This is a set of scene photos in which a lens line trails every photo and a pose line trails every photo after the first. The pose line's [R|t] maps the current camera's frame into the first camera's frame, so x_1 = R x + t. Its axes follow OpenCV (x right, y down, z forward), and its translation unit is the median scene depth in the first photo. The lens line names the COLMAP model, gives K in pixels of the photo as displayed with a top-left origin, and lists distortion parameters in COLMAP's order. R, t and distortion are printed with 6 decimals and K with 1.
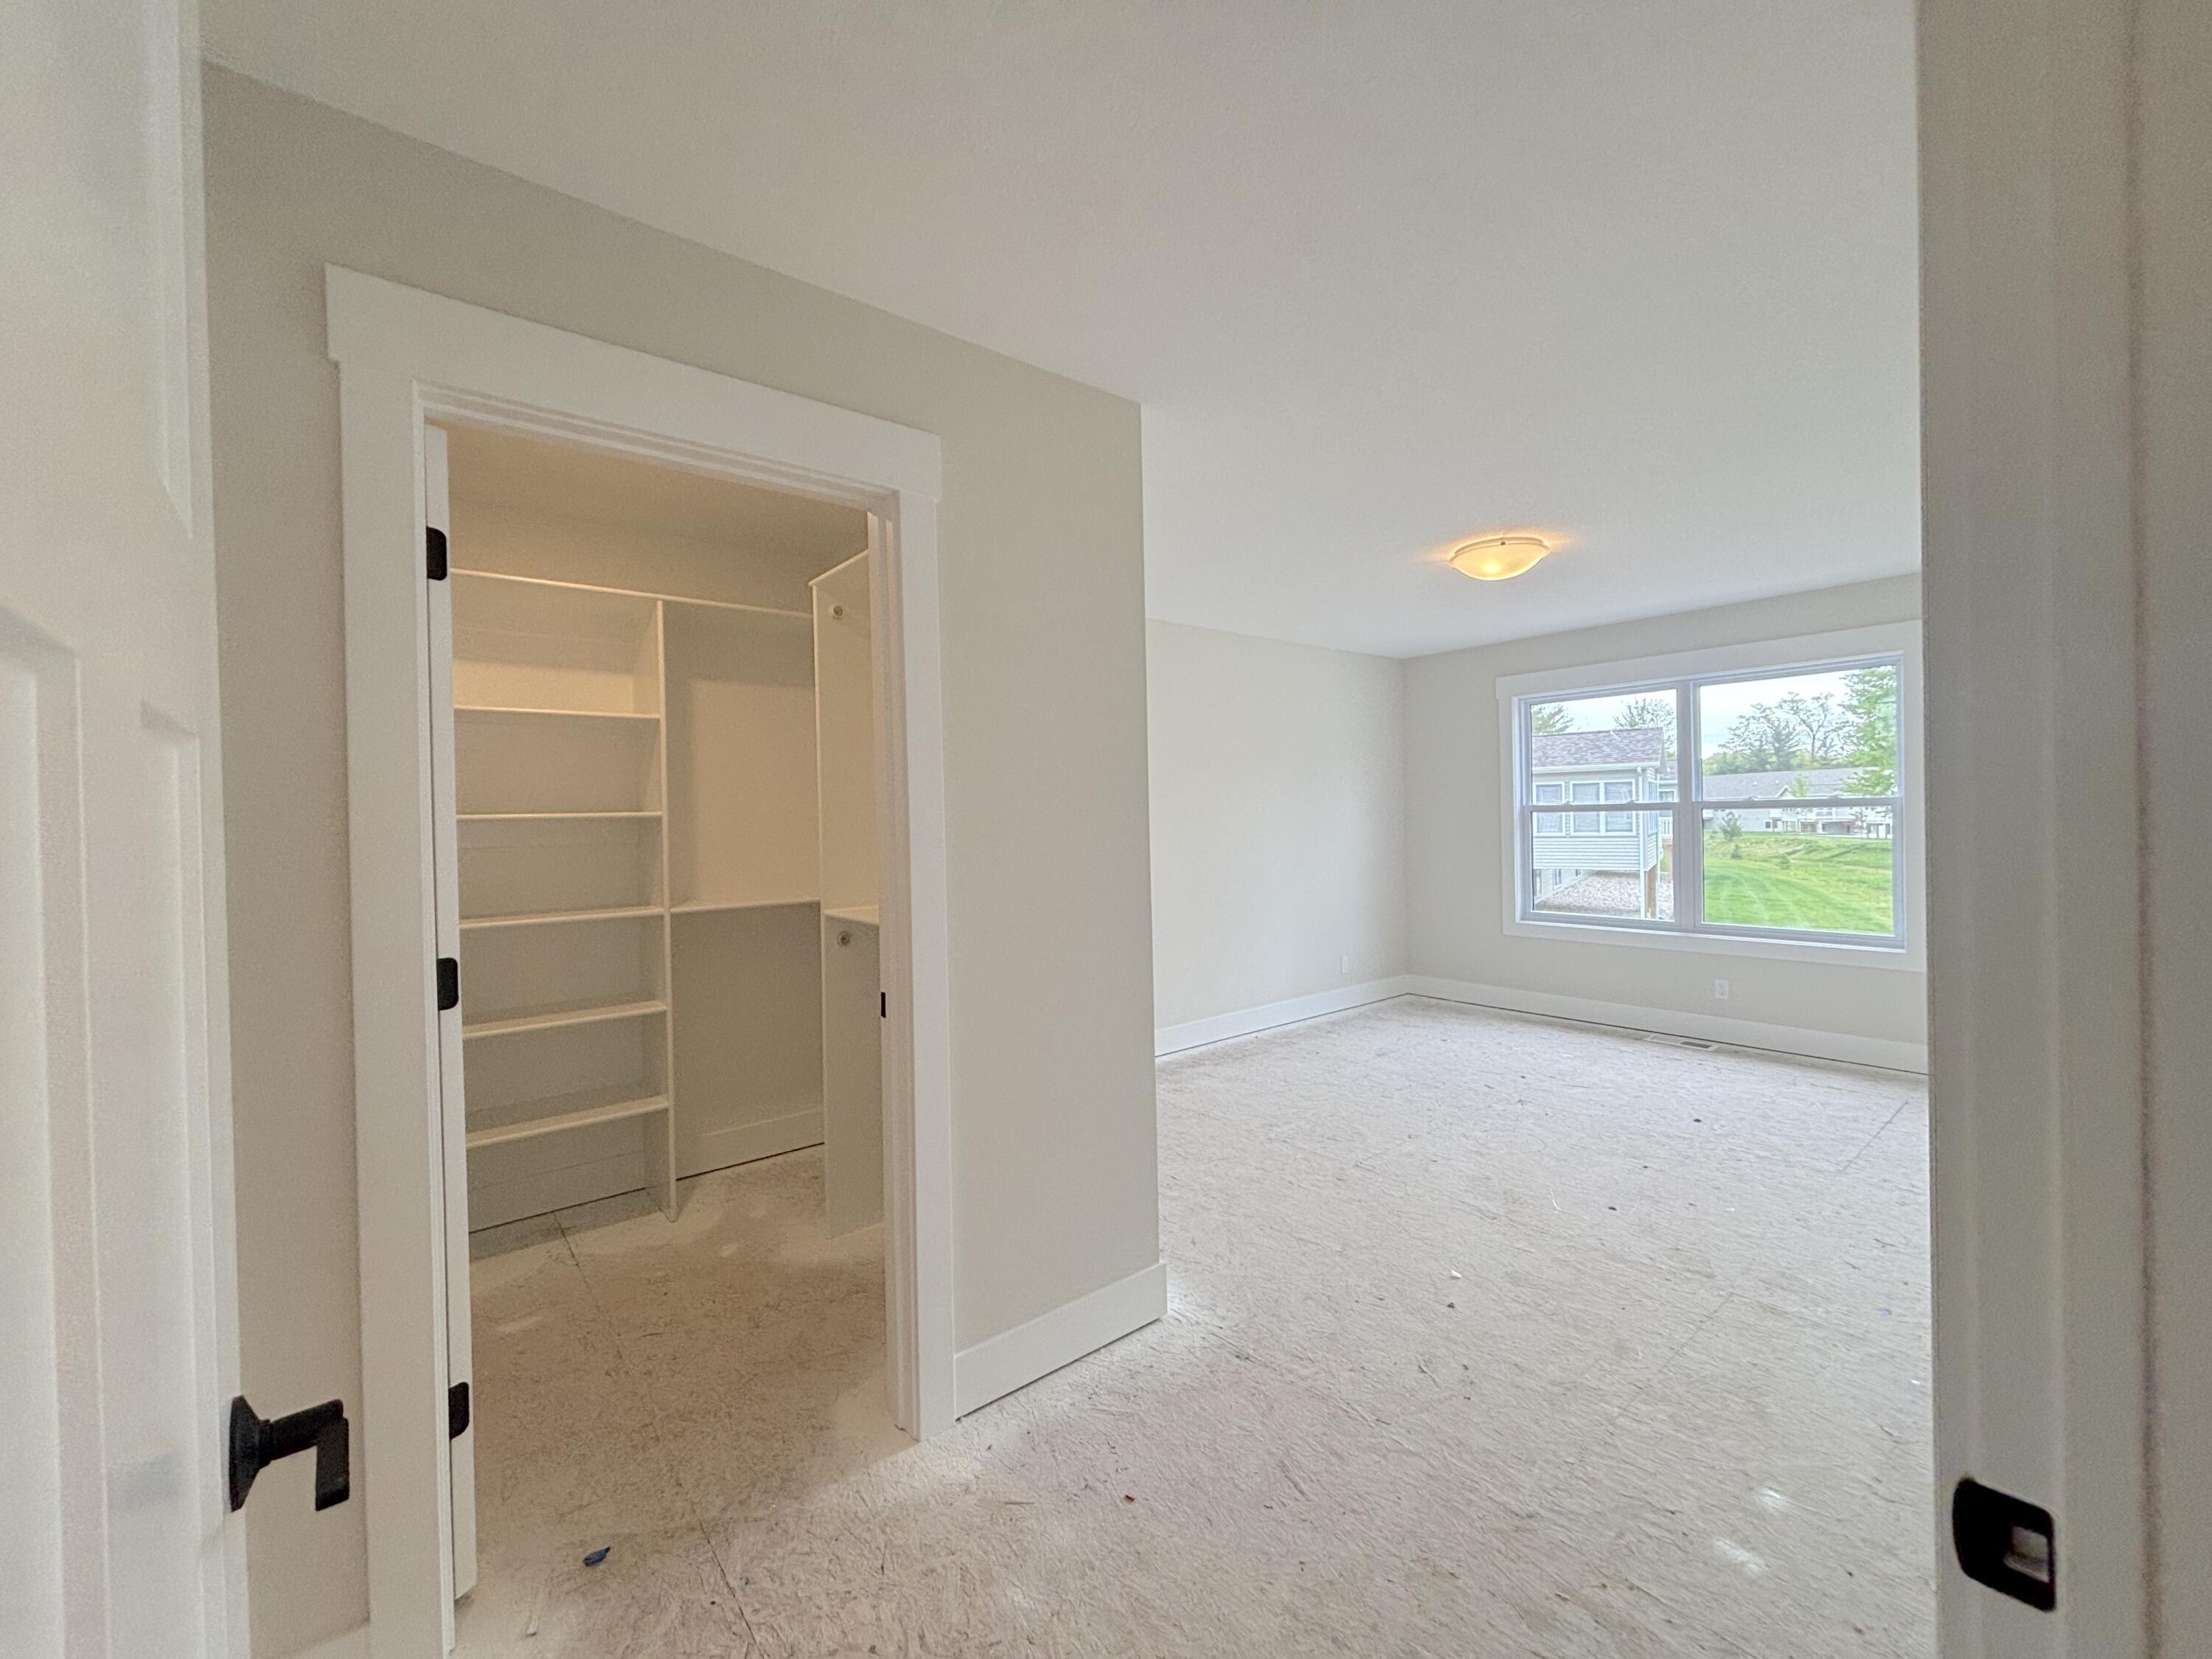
lens RADIAL K [[882.9, 0, 1092.2], [0, 882.9, 820.8], [0, 0, 1]] dist [-0.037540, 0.000174]
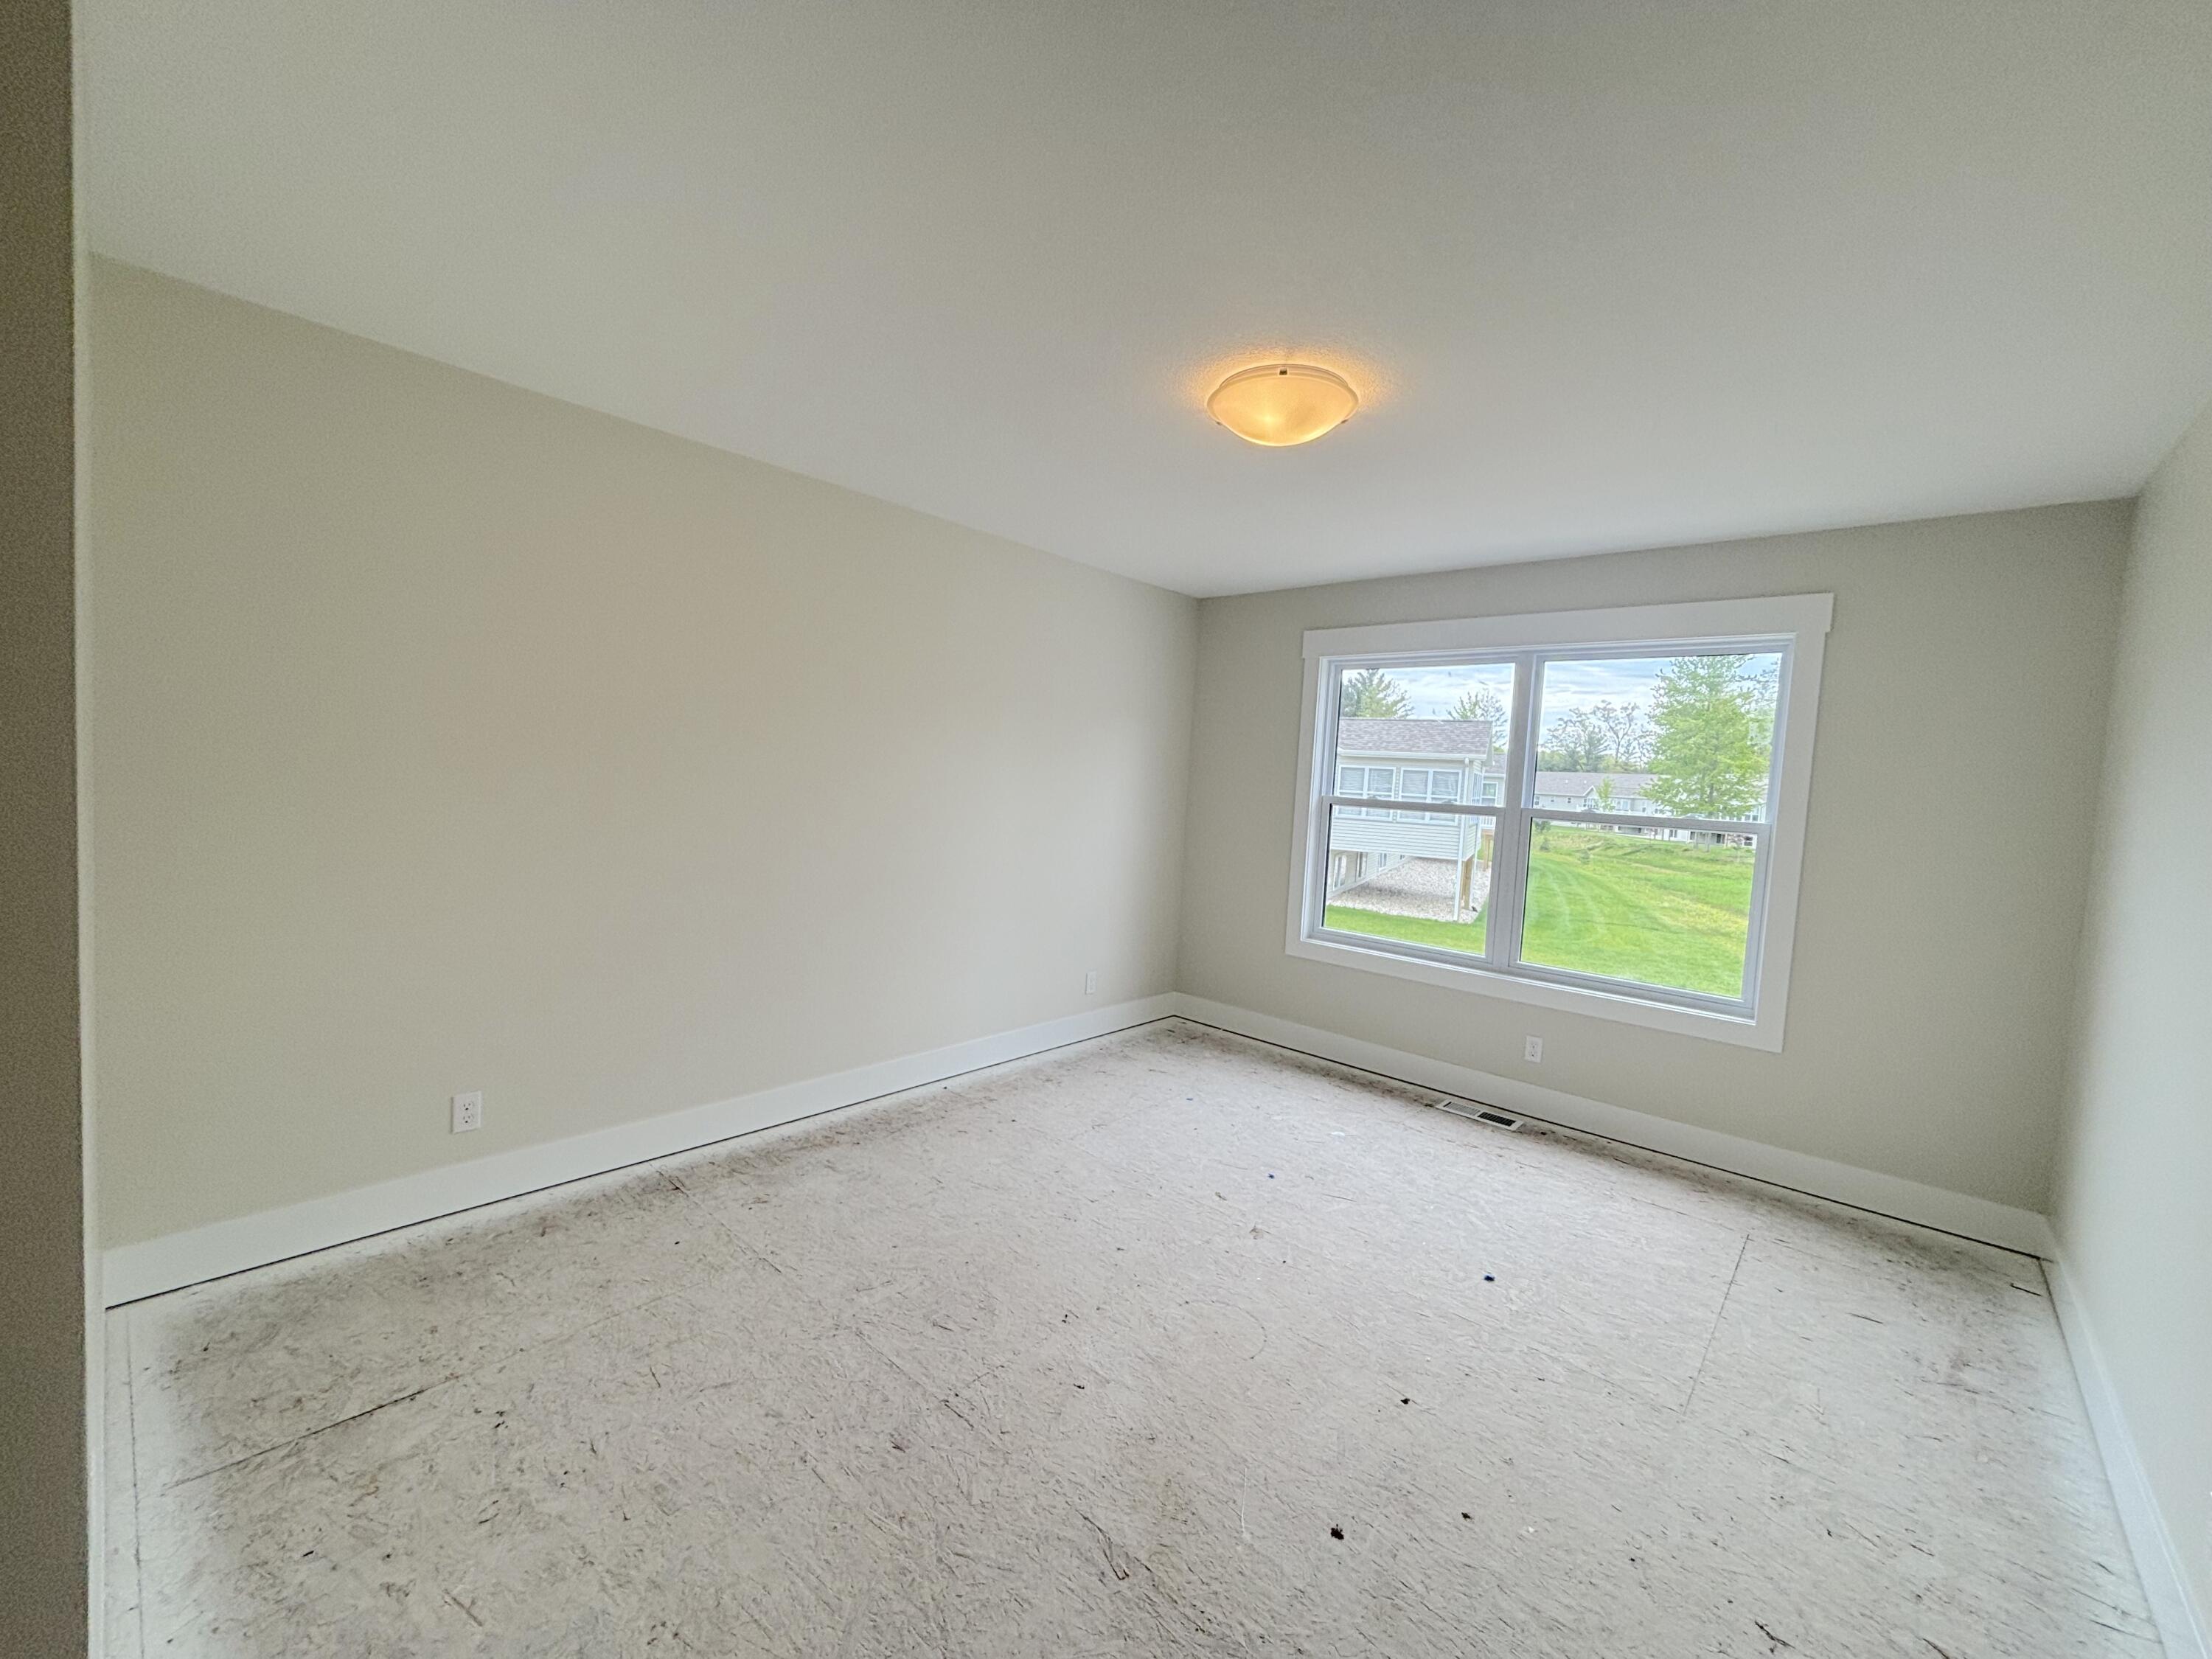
lens RADIAL K [[886.9, 0, 1106.0], [0, 886.9, 829.5], [0, 0, 1]] dist [-0.027835, -0.000043]
pose [[0.981959, 0.062682, 0.178403, 0.042286], [-0.073315, 0.995865, 0.053636, -0.004348], [-0.174304, -0.065748, 0.982494, 0.065077]]
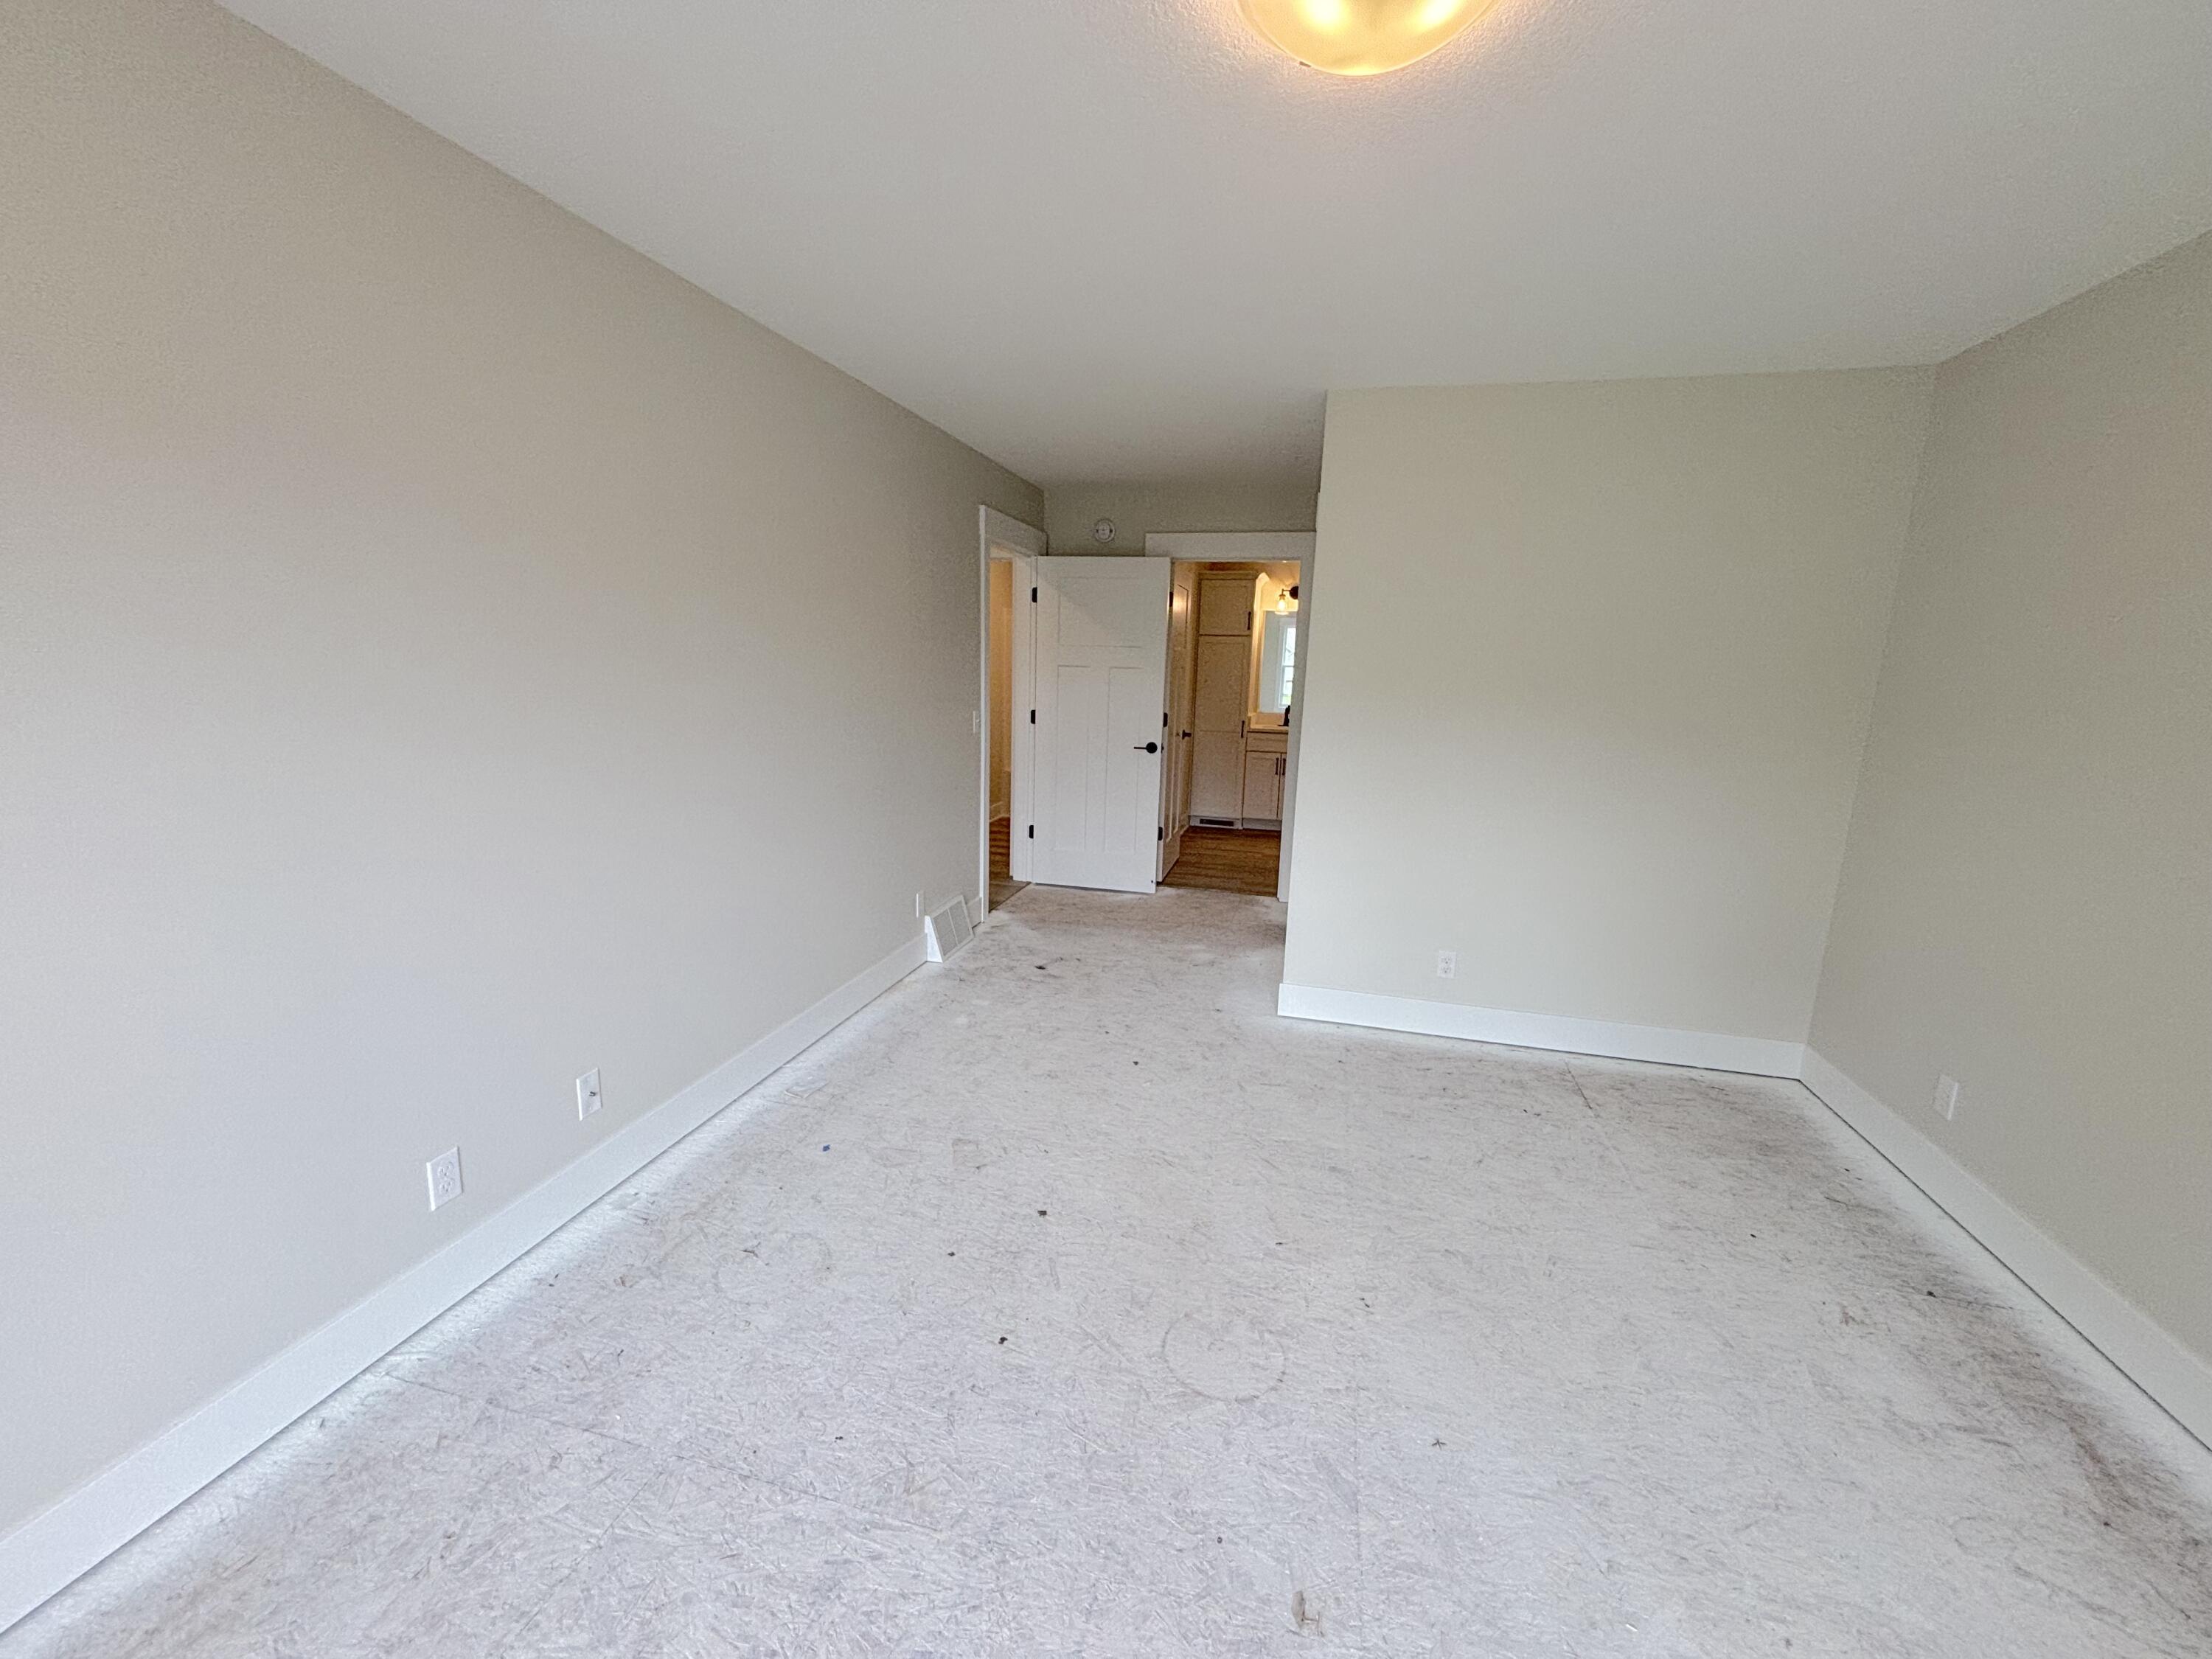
lens RADIAL K [[886.9, 0, 1106.0], [0, 886.9, 829.5], [0, 0, 1]] dist [-0.027835, -0.000043]
pose [[-0.793536, 0.112529, -0.598028, 0.131560], [-0.018853, 0.977735, 0.208994, -0.008928], [0.608231, 0.177119, -0.773747, 0.209879]]
